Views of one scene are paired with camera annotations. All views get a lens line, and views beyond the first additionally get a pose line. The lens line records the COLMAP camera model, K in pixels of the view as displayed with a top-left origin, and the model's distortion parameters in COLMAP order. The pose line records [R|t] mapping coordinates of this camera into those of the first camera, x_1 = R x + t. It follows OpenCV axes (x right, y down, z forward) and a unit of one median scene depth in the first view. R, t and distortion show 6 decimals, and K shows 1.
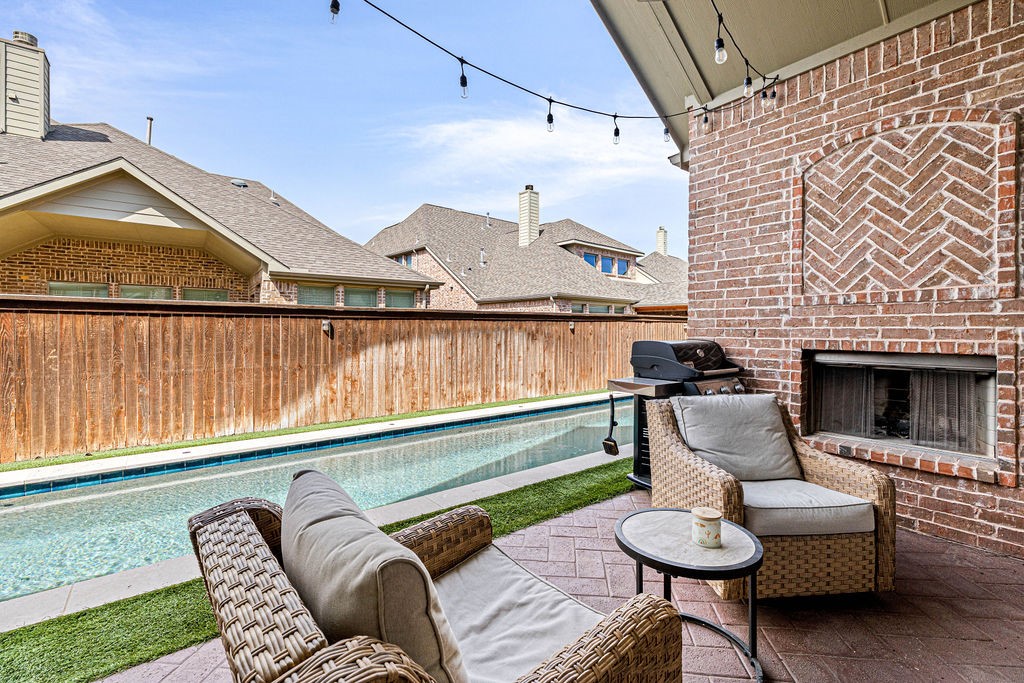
lens RADIAL K [[442.0, 0, 513.8], [0, 442.0, 333.7], [0, 0, 1]] dist [0.000073, 0.000245]
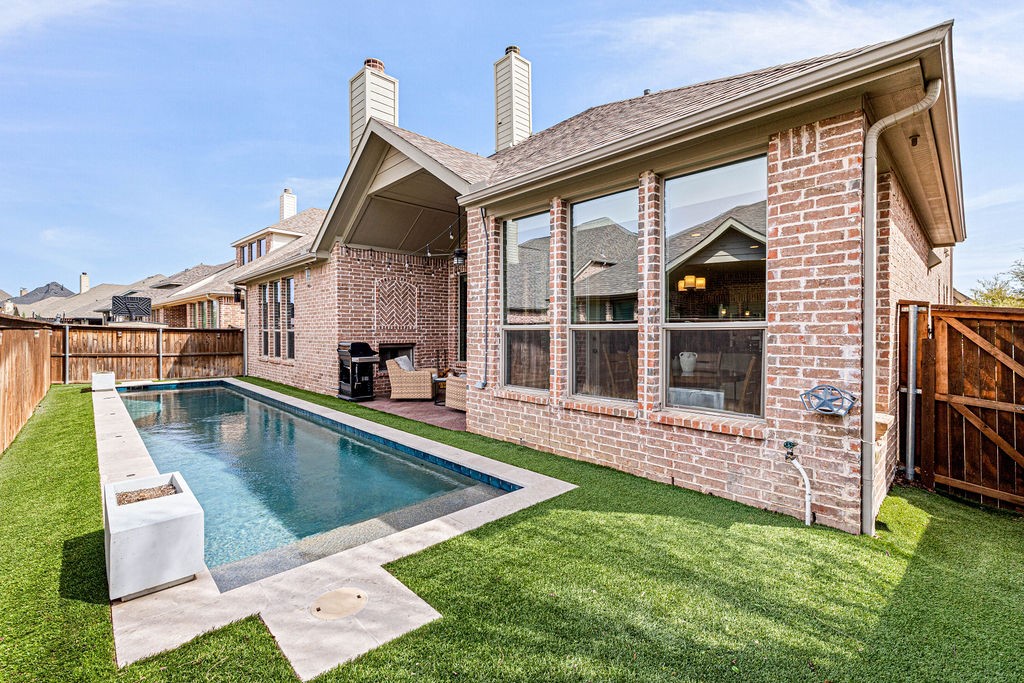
lens RADIAL K [[442.0, 0, 513.8], [0, 442.0, 333.7], [0, 0, 1]] dist [0.000073, 0.000245]
pose [[-0.098860, -0.003826, 0.995094, -1.294774], [0.010627, 0.999932, 0.004900, -0.019965], [-0.995045, 0.011059, -0.098812, 0.208209]]
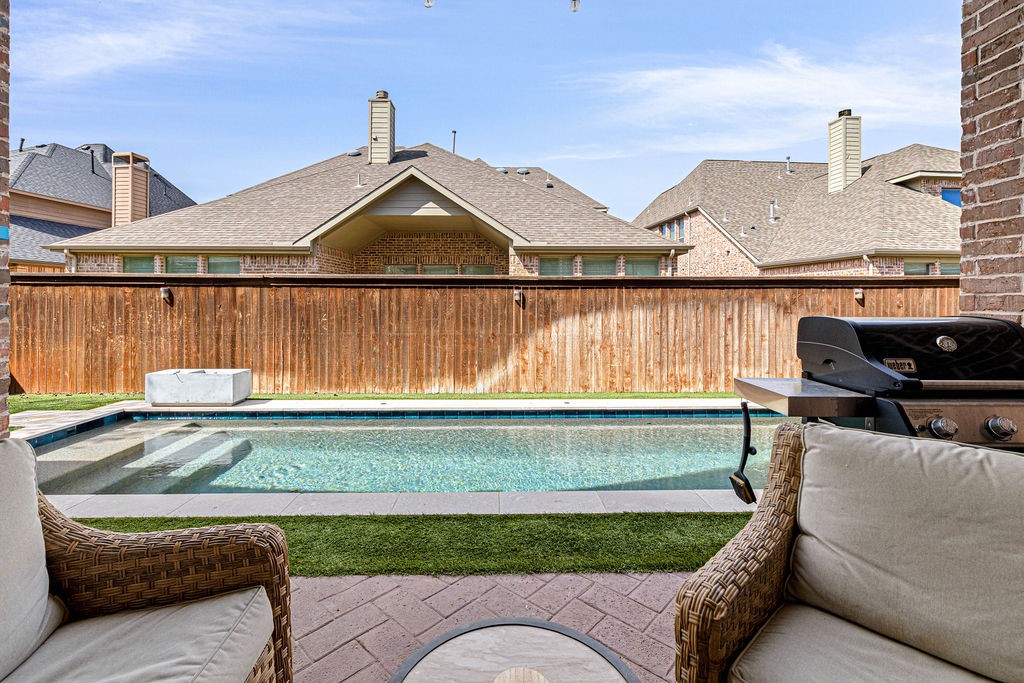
lens RADIAL K [[457.1, 0, 511.8], [0, 457.1, 296.5], [0, 0, 1]] dist [-0.000004, 0.000354]
pose [[0.802996, -0.004992, -0.595963, 0.166267], [-0.006492, 0.999832, -0.017123, 0.001388], [0.595949, 0.017619, 0.802829, 0.142688]]
